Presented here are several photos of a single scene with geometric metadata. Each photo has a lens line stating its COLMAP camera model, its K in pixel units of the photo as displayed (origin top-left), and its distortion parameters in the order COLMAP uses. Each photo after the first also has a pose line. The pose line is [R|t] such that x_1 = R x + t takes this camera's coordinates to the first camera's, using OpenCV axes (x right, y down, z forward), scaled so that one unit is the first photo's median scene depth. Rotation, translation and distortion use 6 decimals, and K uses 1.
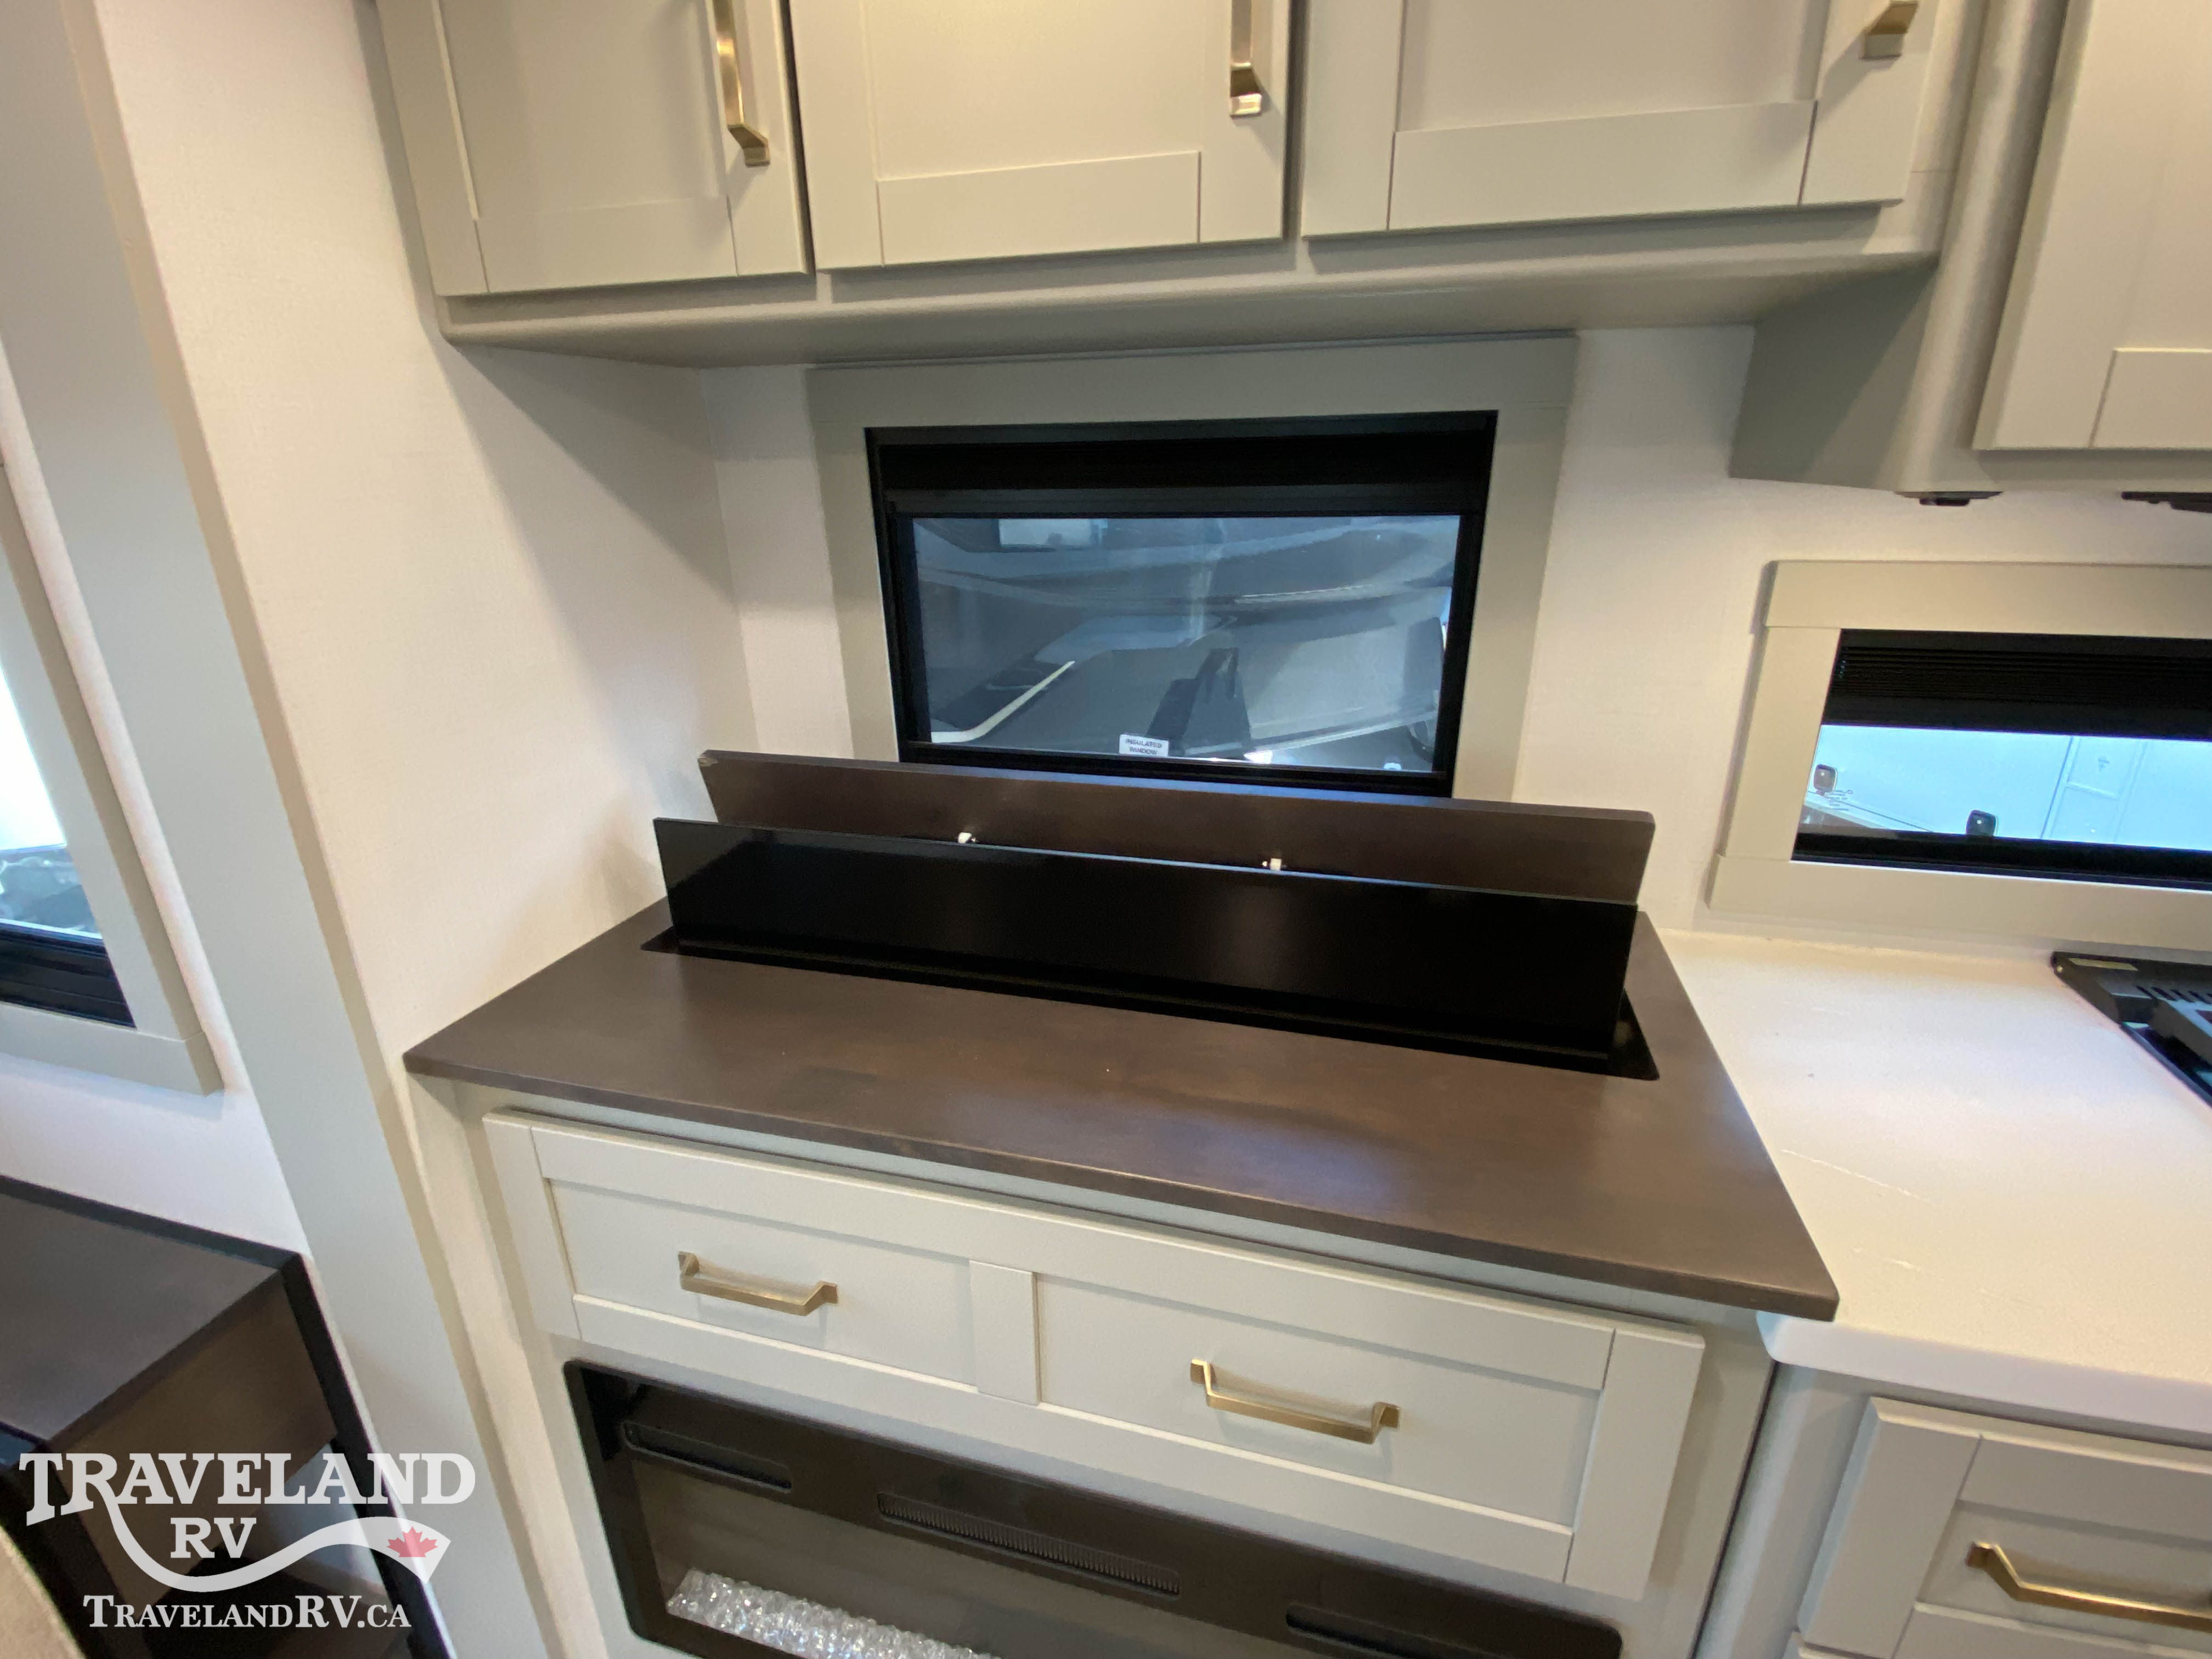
lens RADIAL K [[1027.4, 0, 1108.2], [0, 1027.4, 832.2], [0, 0, 1]] dist [0.025179, -0.023437]
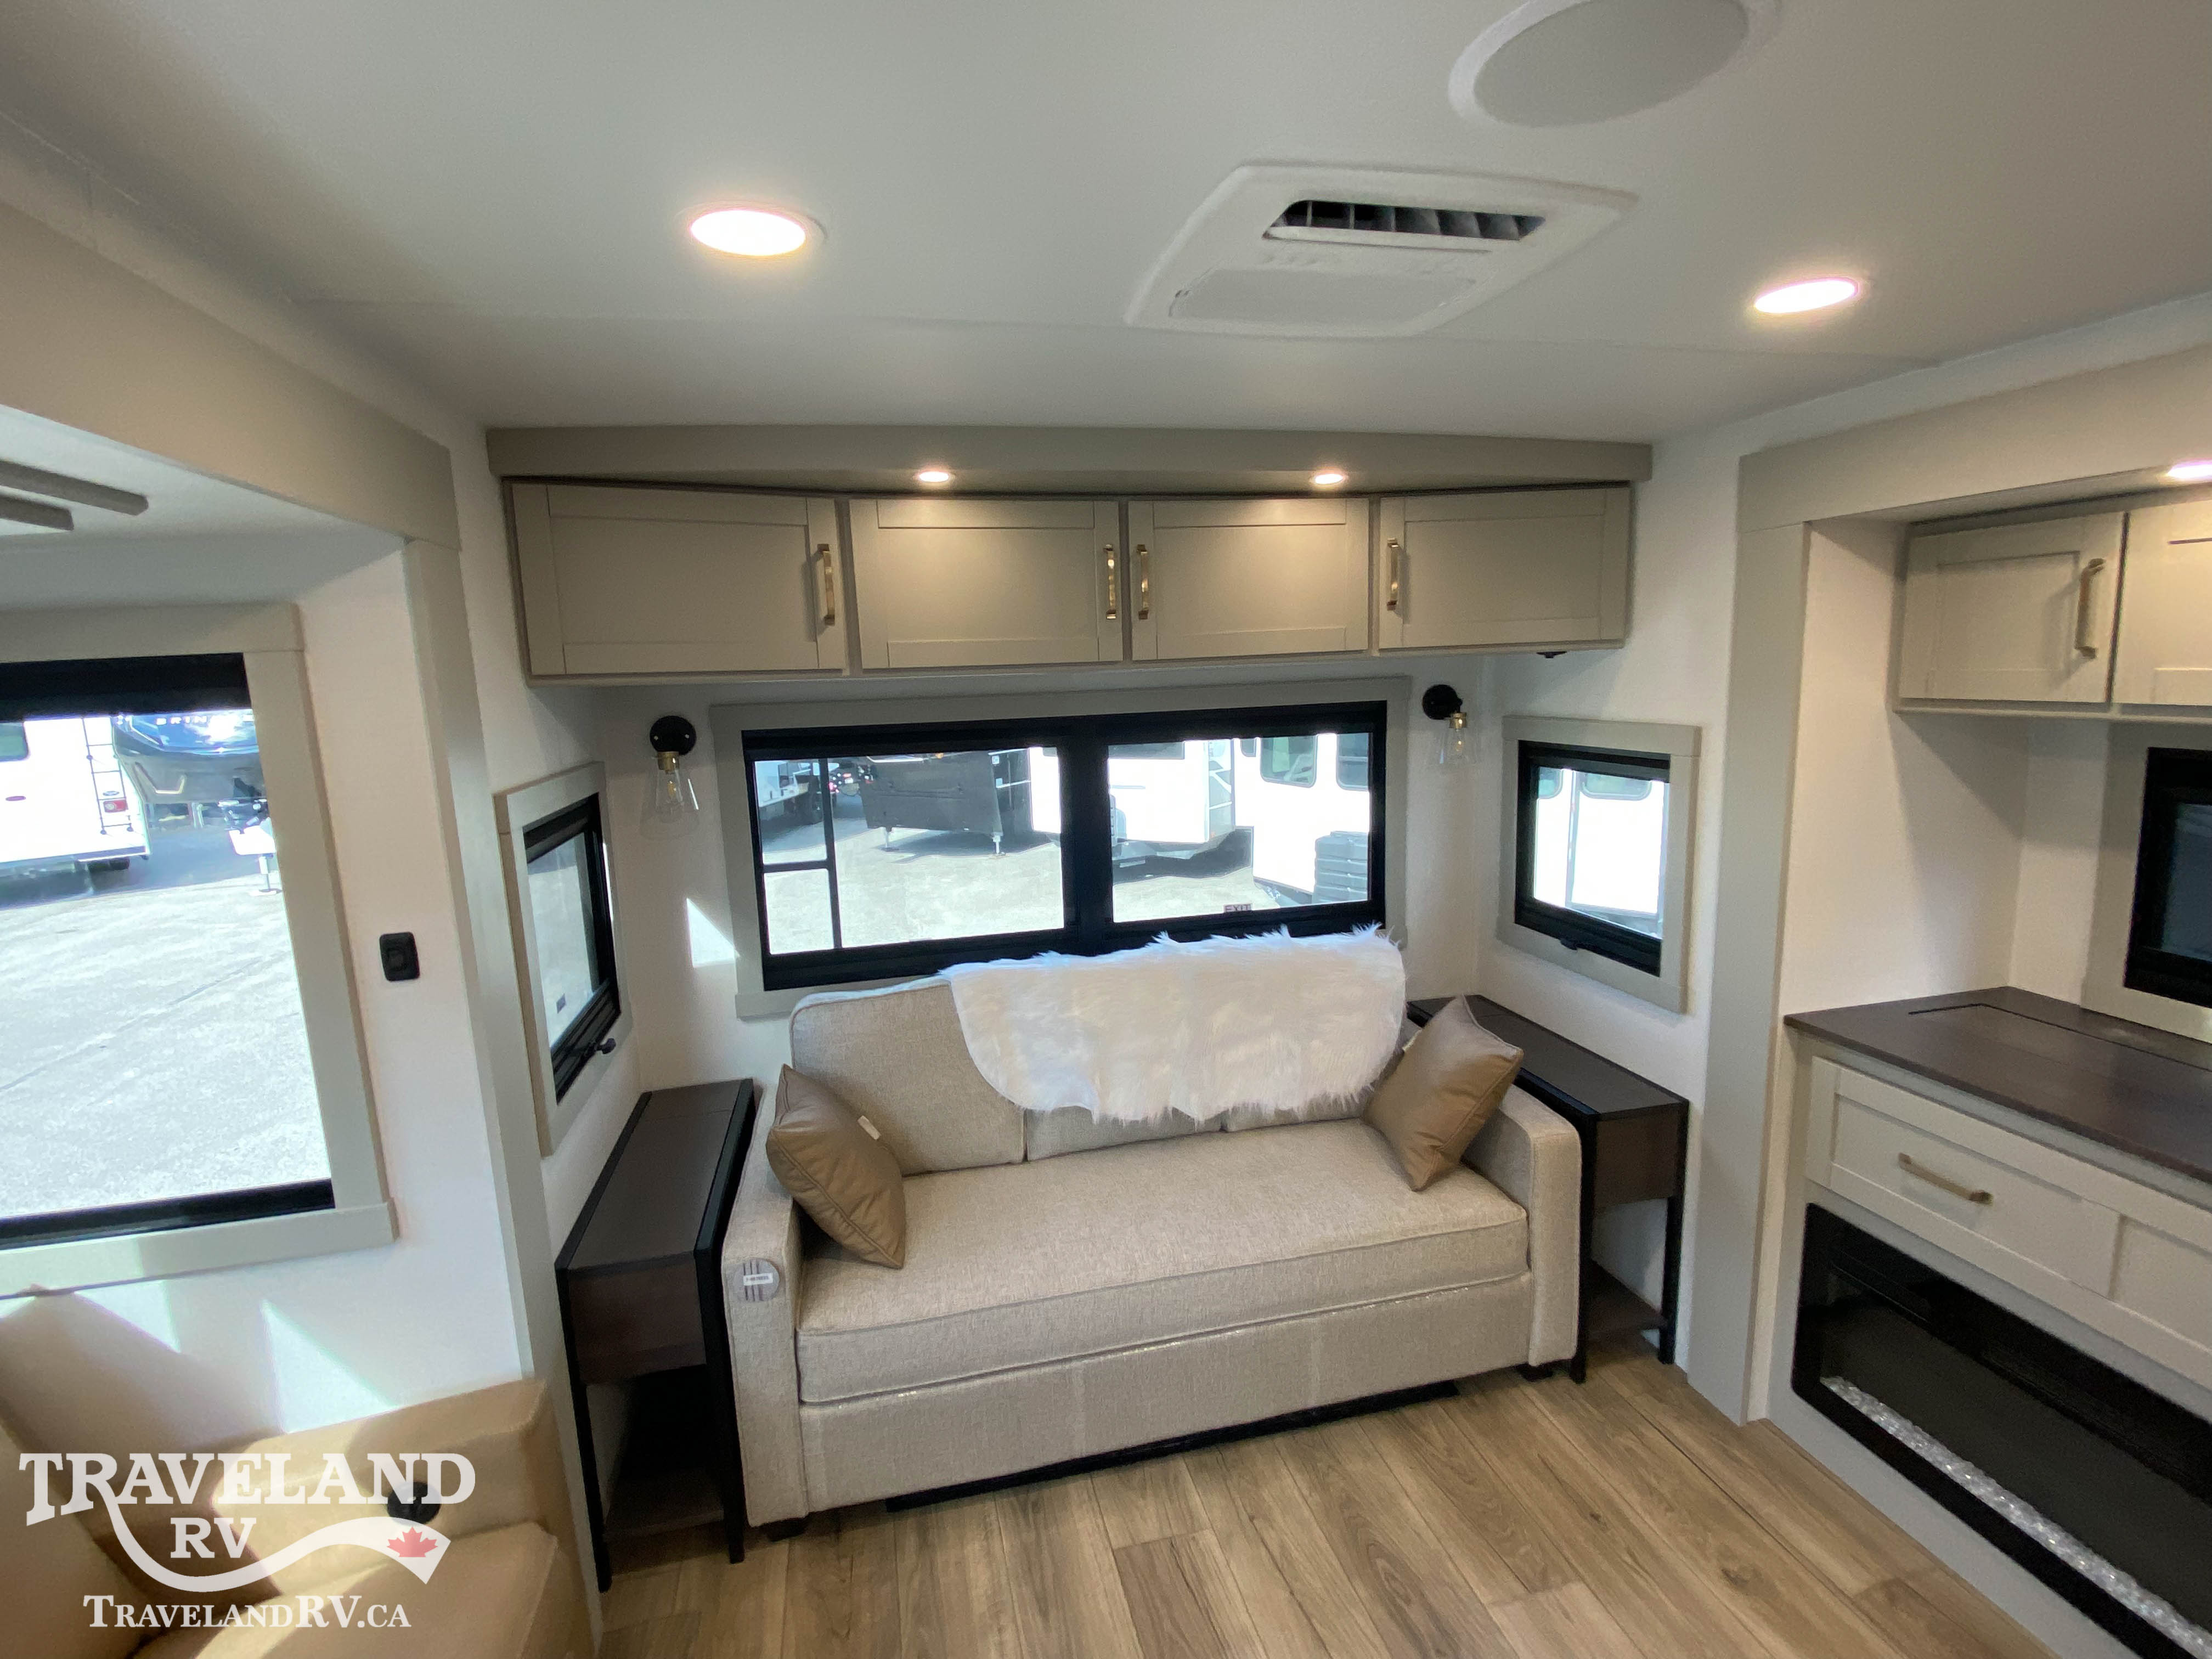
lens RADIAL K [[1027.4, 0, 1093.4], [0, 1027.4, 827.6], [0, 0, 1]] dist [0.025179, -0.023437]
pose [[0.474945, 0.133295, -0.869862, 0.497558], [-0.277331, 0.960765, -0.004199, 0.244181], [0.835173, 0.243234, 0.493278, -1.440143]]
